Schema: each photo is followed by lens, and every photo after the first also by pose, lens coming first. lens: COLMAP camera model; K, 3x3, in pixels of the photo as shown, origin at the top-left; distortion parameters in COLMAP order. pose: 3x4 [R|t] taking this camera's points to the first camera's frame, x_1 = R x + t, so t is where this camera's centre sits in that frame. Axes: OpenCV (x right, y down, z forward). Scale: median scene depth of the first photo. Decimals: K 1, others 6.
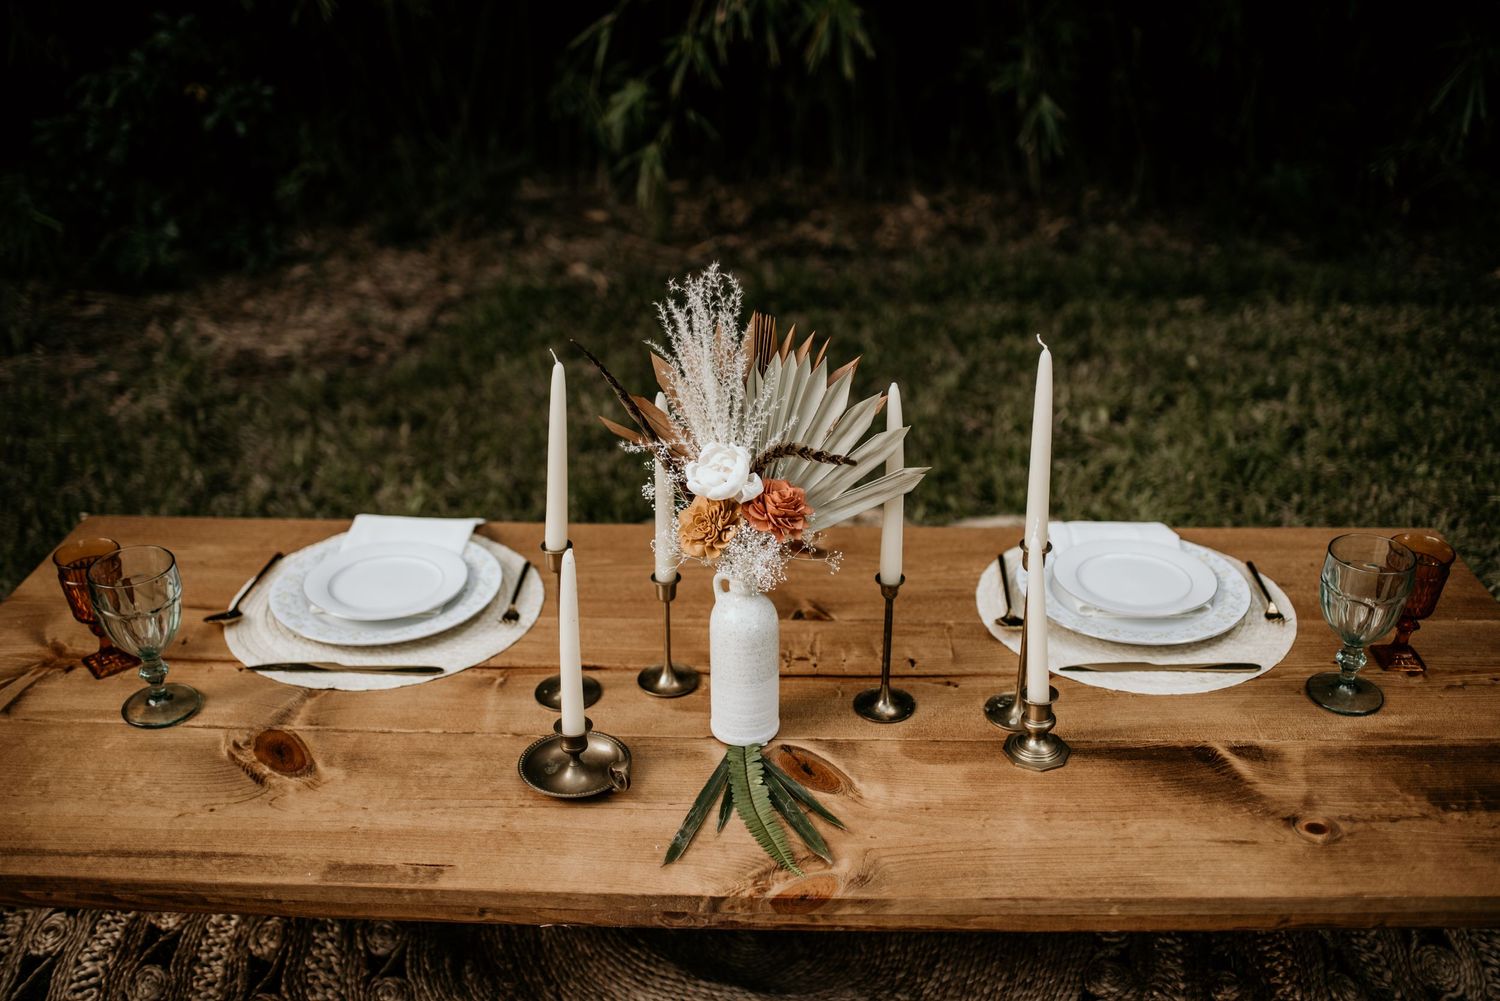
lens RADIAL K [[1533.6, 0, 751.2], [0, 1533.6, 500.0], [0, 0, 1]] dist [-0.089076, 0.000000]
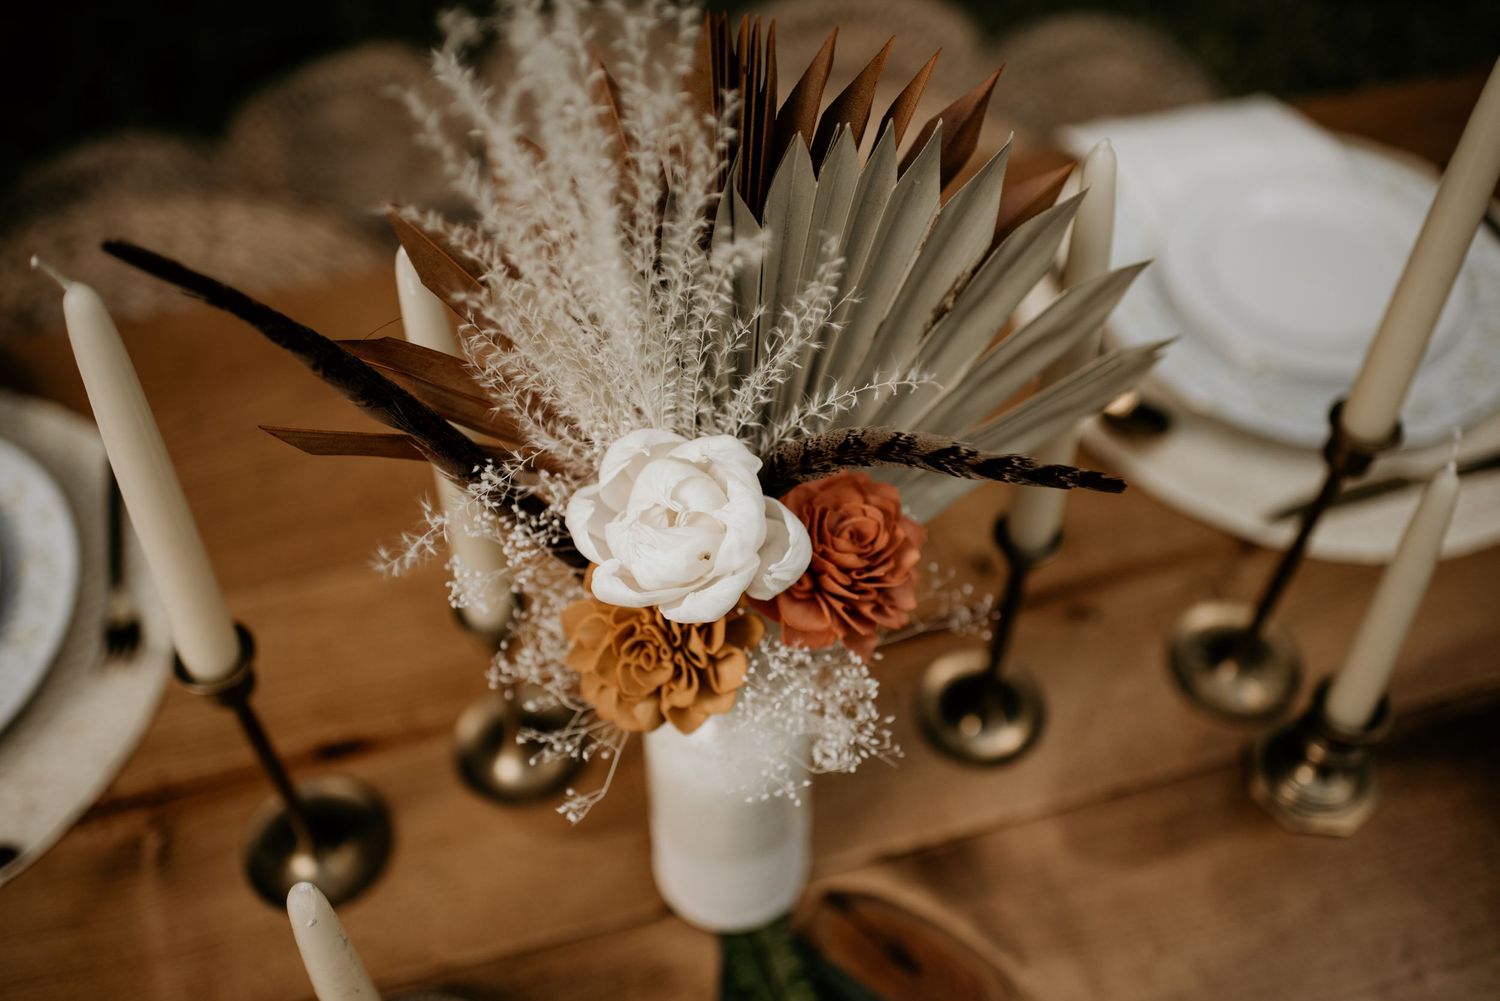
lens RADIAL K [[1533.6, 0, 747.4], [0, 1533.6, 501.1], [0, 0, 1]] dist [-0.089076, 0.000000]
pose [[0.954838, -0.230022, 0.188079, -0.066769], [0.124272, 0.884136, 0.450400, -0.169161], [-0.269890, -0.406686, 0.872792, 0.699263]]
